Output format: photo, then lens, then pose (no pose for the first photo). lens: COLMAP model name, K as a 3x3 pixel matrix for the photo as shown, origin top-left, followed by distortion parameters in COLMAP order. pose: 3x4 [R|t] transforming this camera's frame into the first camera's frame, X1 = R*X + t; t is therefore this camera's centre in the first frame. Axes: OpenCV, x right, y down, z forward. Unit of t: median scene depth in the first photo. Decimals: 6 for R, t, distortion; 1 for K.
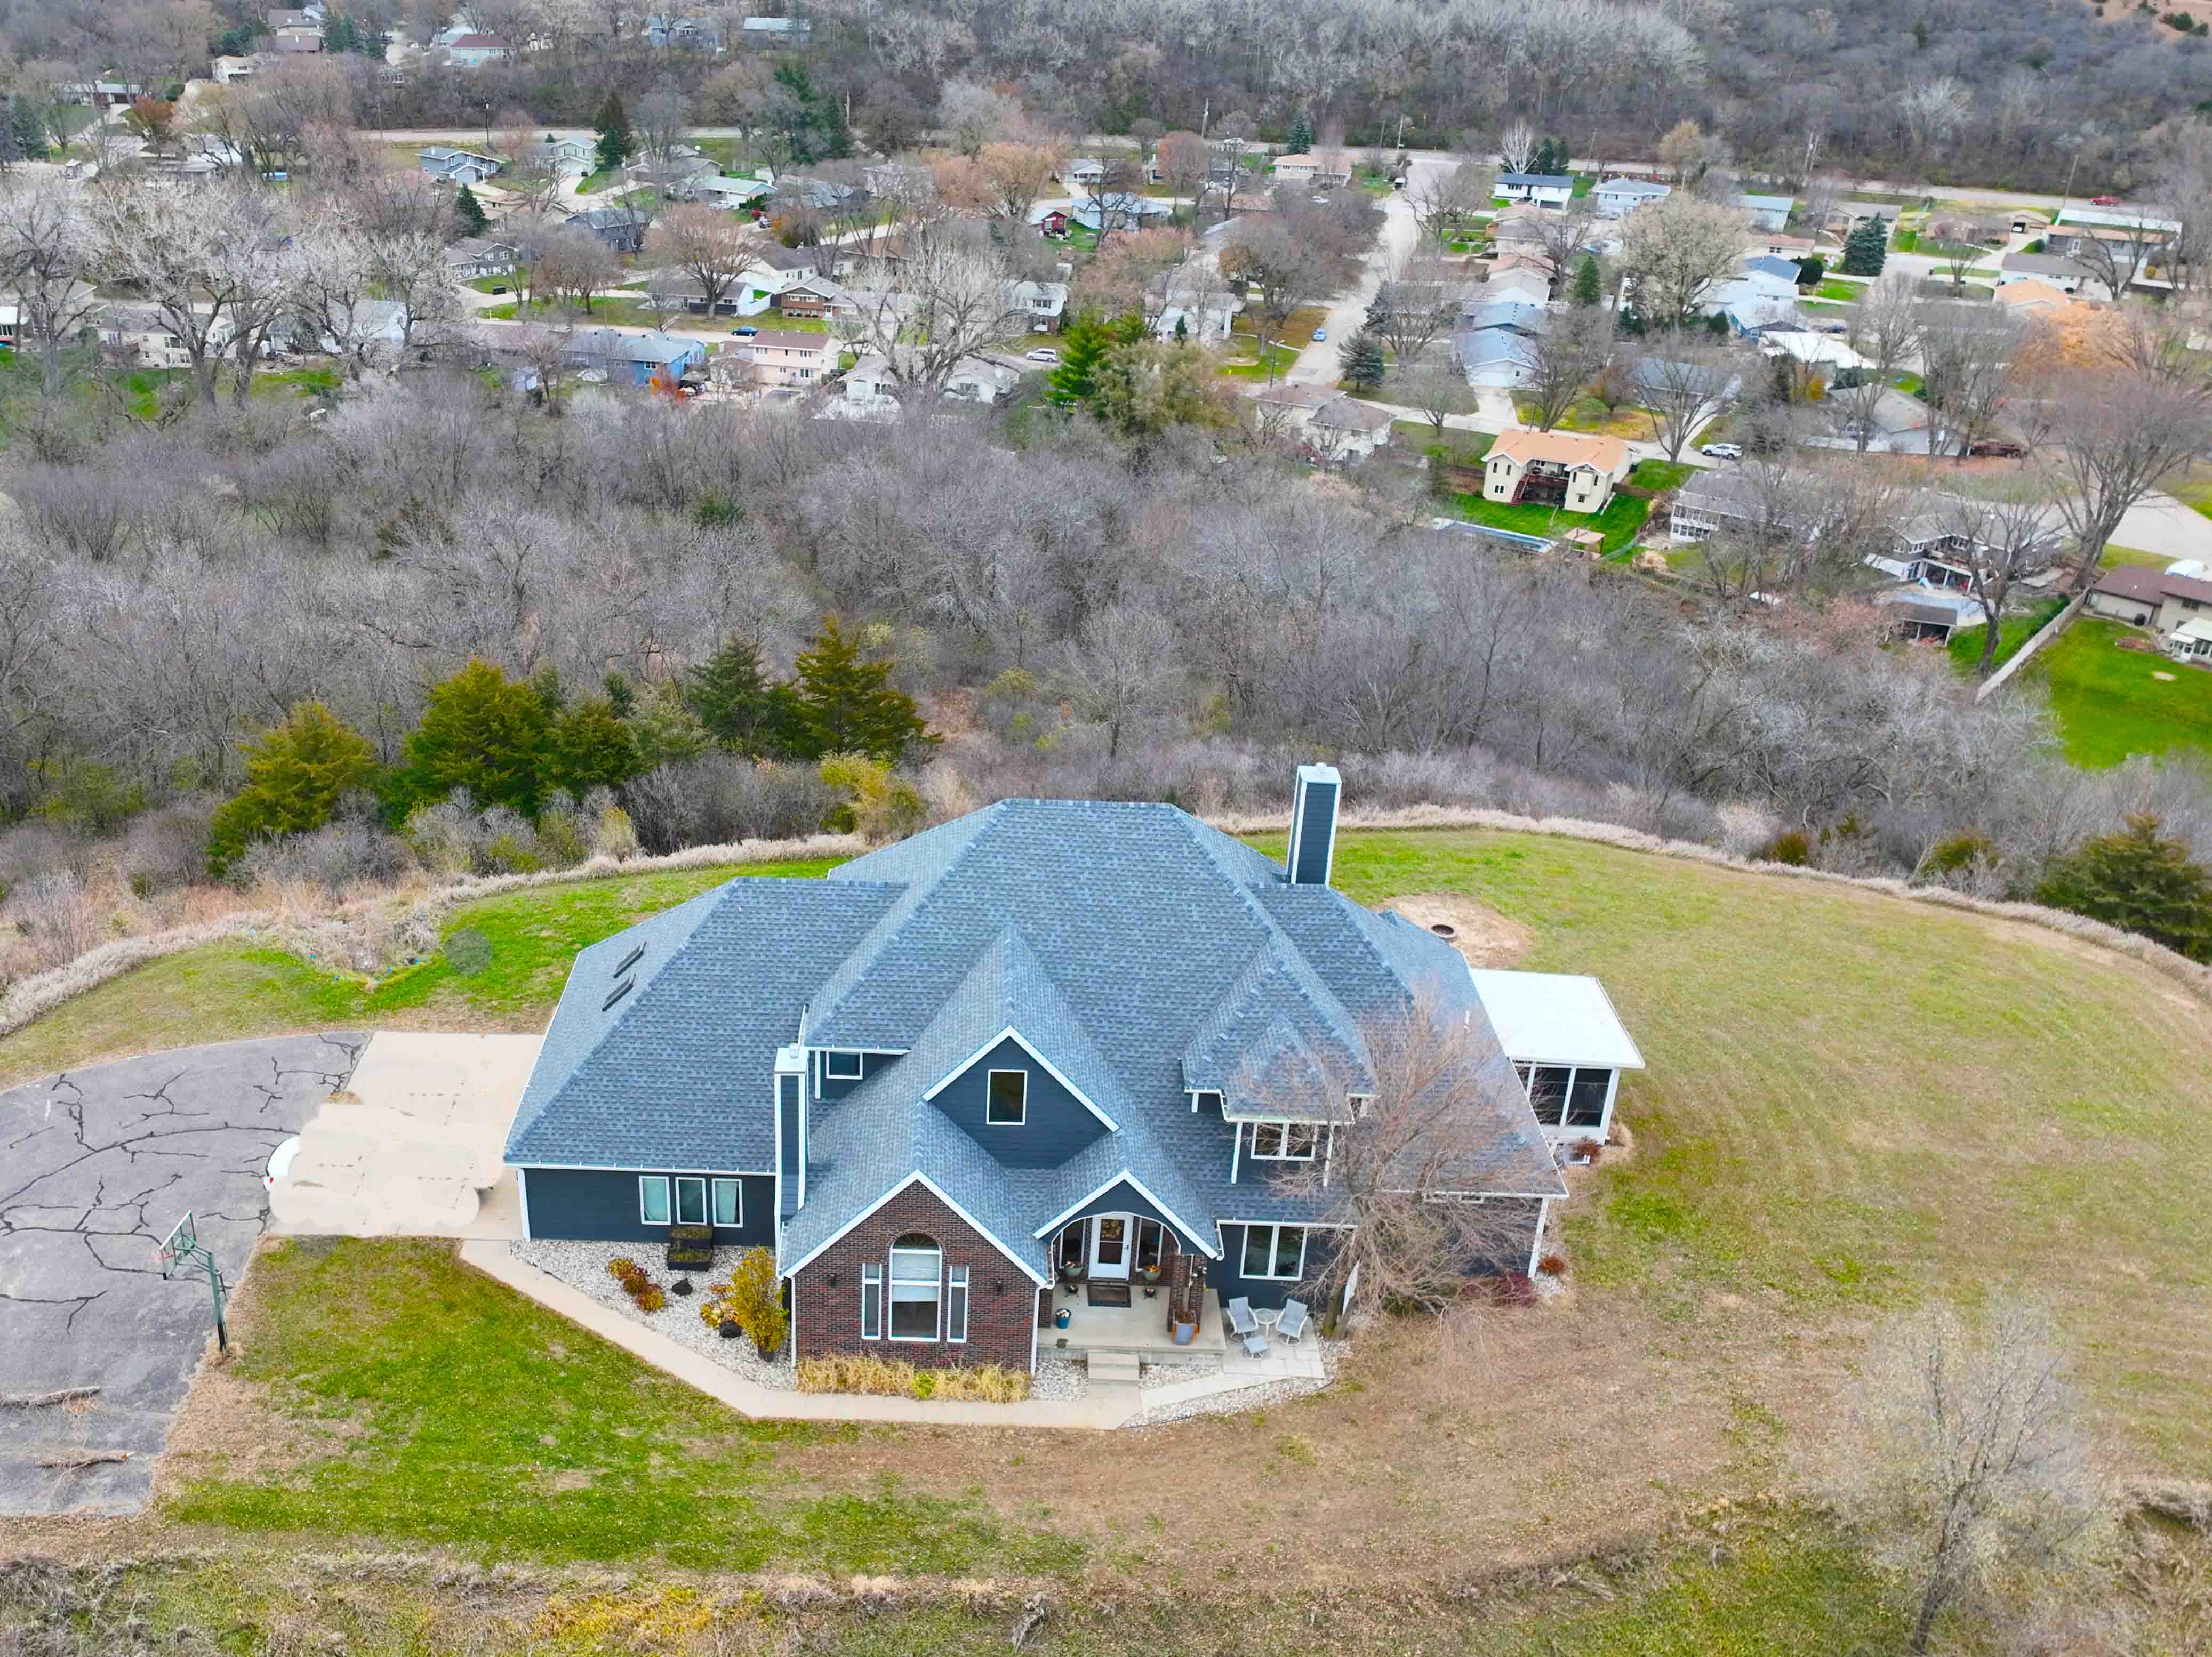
lens RADIAL K [[1983.5, 0, 897.5], [0, 1983.5, 877.4], [0, 0, 1]] dist [-0.004188, 0.017240]
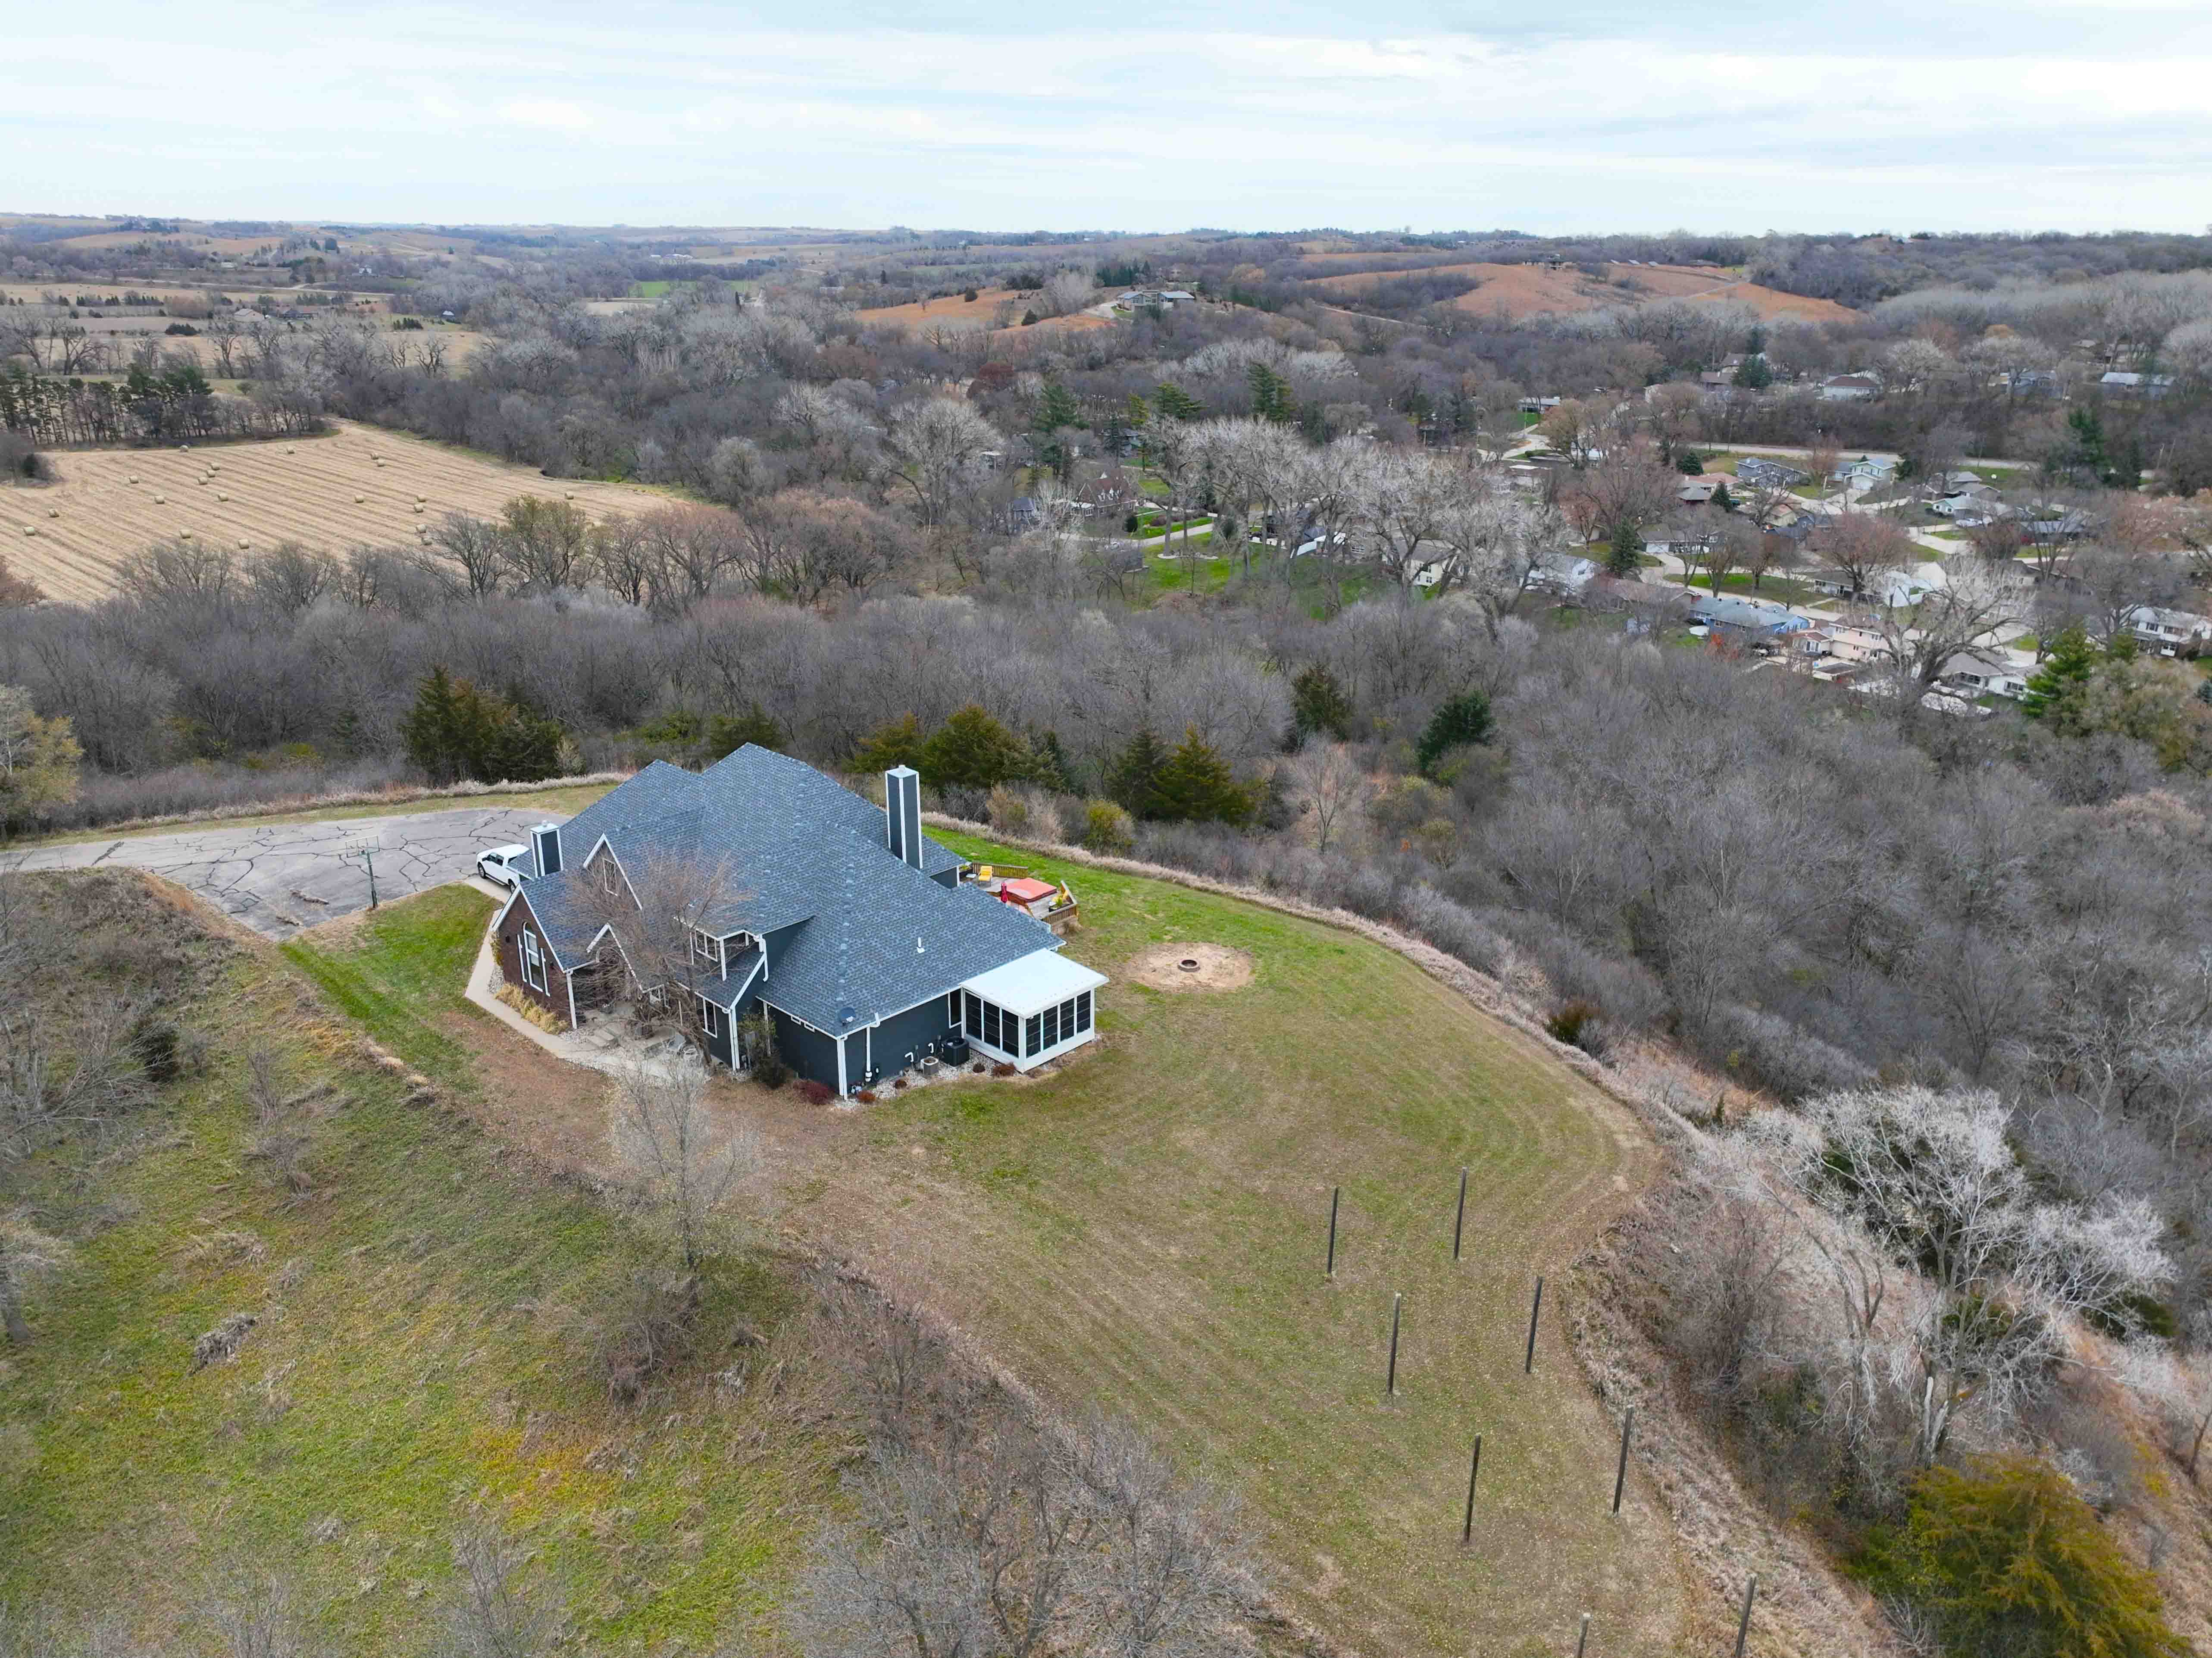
lens RADIAL K [[1556.8, 0, 1106.0], [0, 1556.8, 829.0], [0, 0, 1]] dist [-0.009662, 0.031816]
pose [[0.759536, 0.222337, -0.611286, 0.220298], [-0.292019, 0.956295, -0.015017, -0.007280], [0.581231, 0.189913, 0.791267, 0.022503]]
